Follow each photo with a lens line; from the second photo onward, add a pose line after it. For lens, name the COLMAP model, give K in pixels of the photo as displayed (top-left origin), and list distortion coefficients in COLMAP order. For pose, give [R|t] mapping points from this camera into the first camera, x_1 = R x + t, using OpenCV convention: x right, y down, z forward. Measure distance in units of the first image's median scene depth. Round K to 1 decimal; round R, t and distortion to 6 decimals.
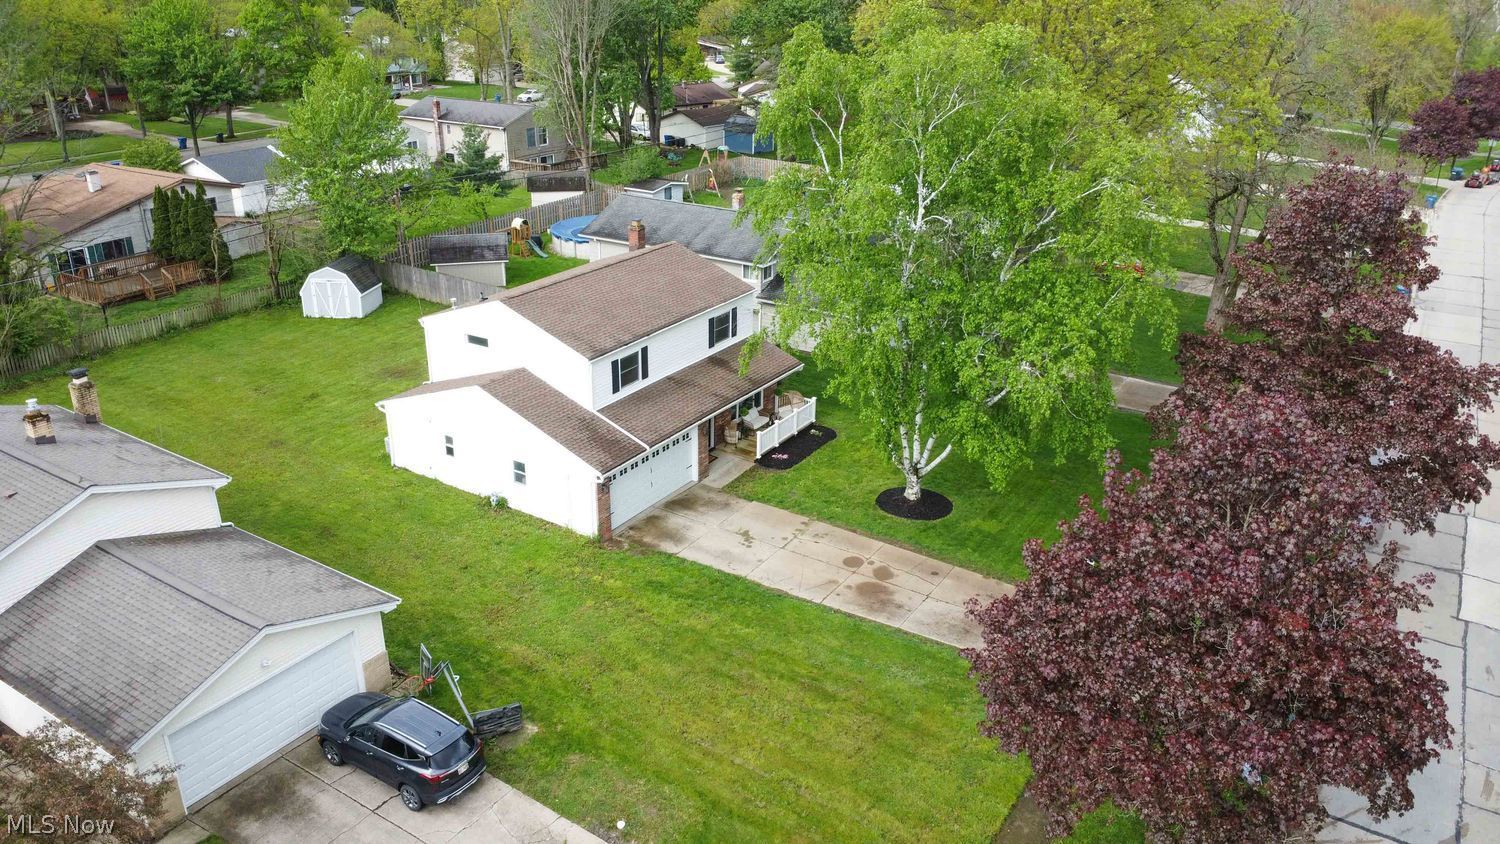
lens RADIAL K [[1086.6, 0, 750.0], [0, 1086.6, 422.0], [0, 0, 1]] dist [-0.017854, -0.030472]
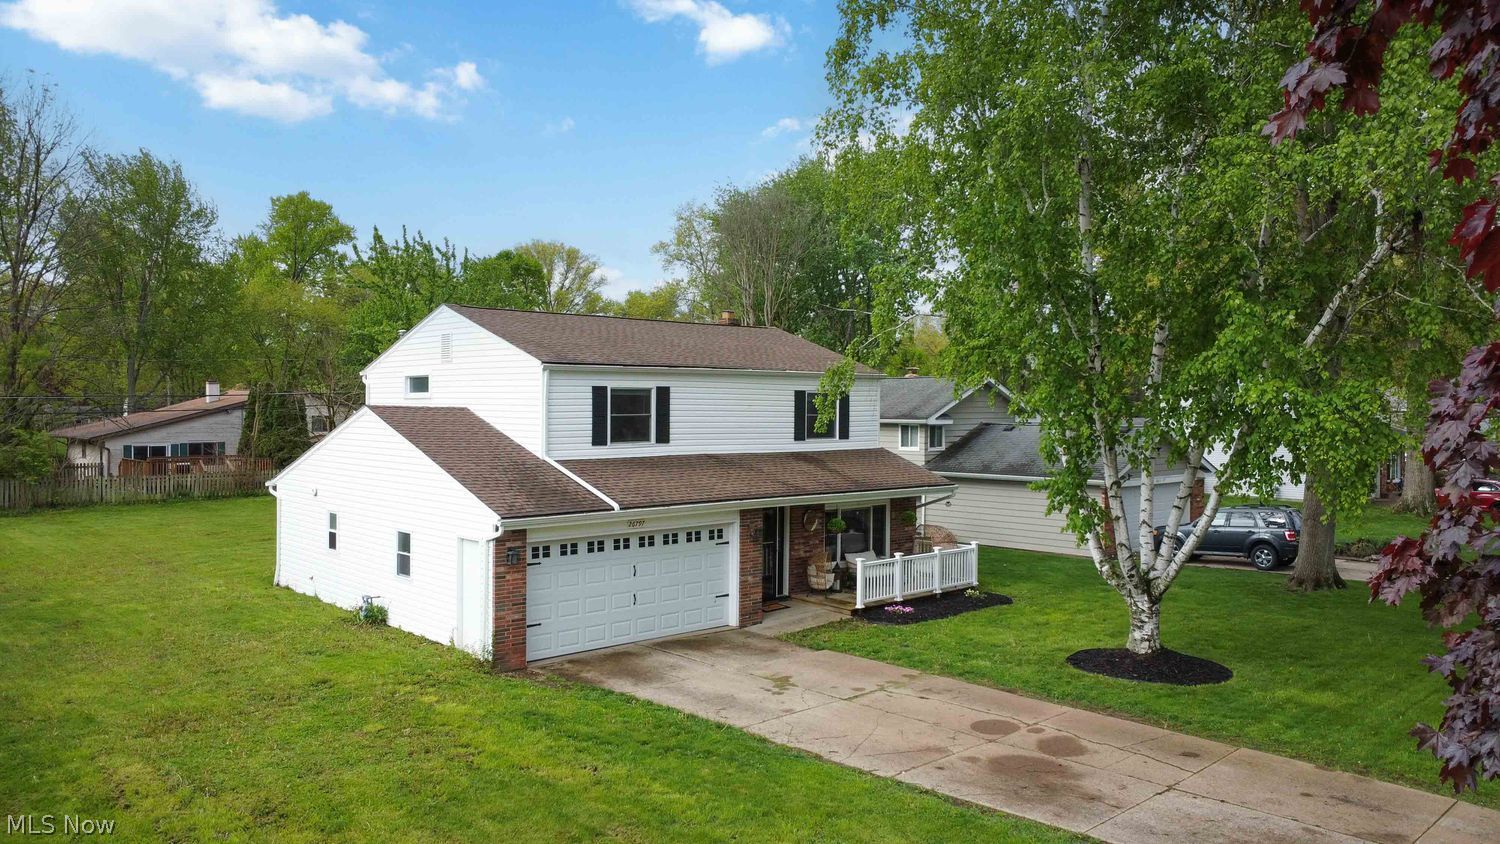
lens RADIAL K [[1086.6, 0, 750.0], [0, 1086.6, 422.0], [0, 0, 1]] dist [-0.017854, -0.030472]
pose [[0.971314, -0.001767, -0.237793, 0.097068], [-0.087497, 0.927165, -0.364293, 0.172084], [0.221117, 0.374649, 0.900414, 0.502459]]
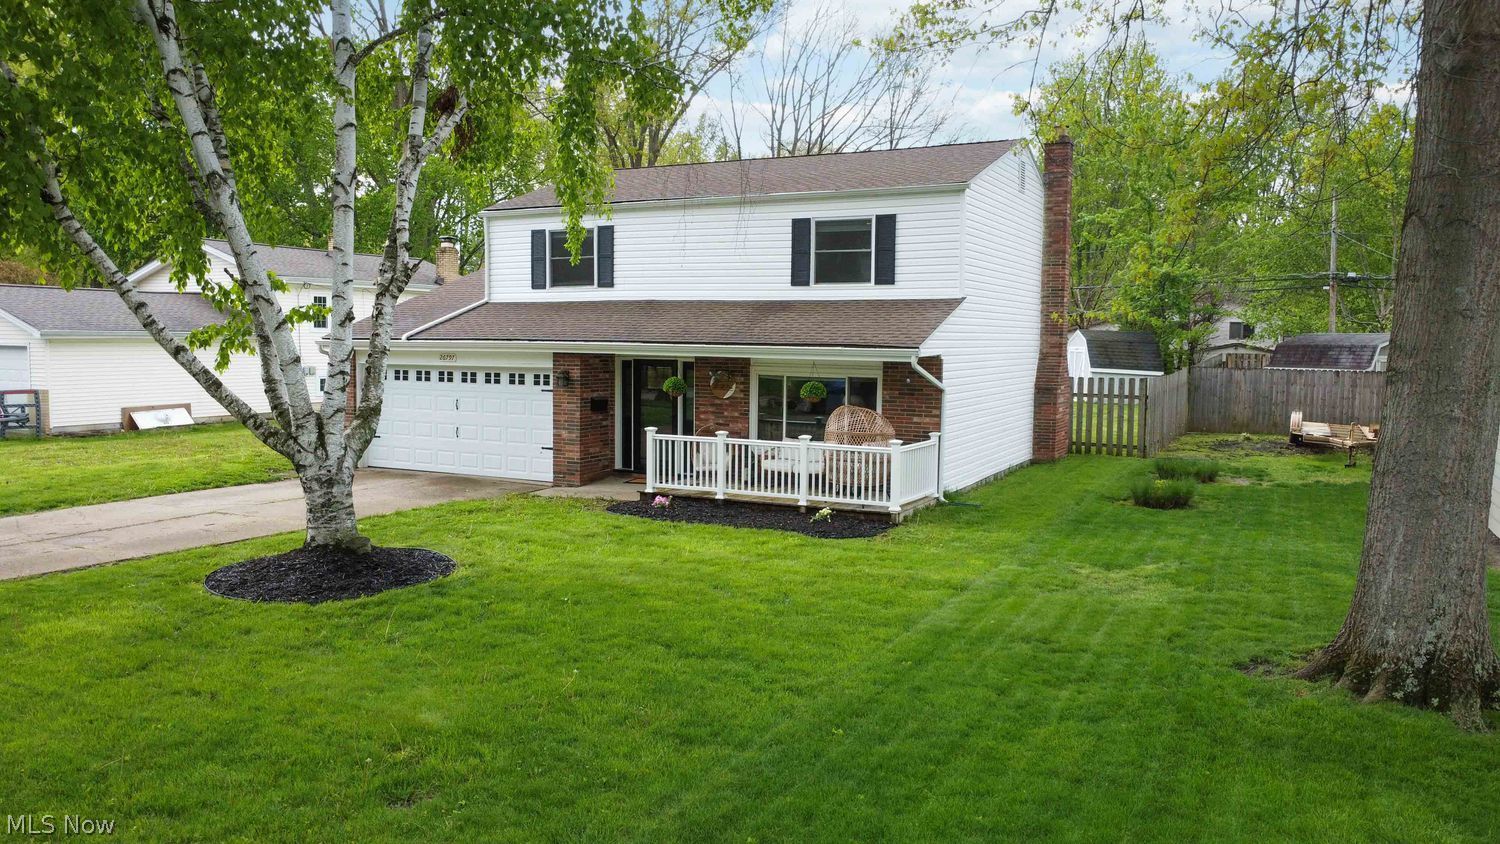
lens RADIAL K [[1086.6, 0, 750.0], [0, 1086.6, 422.0], [0, 0, 1]] dist [-0.017854, -0.030472]
pose [[0.088631, 0.147156, -0.985134, 0.426040], [-0.360881, 0.926575, 0.105941, -0.012240], [0.928391, 0.346127, 0.135229, 0.954531]]
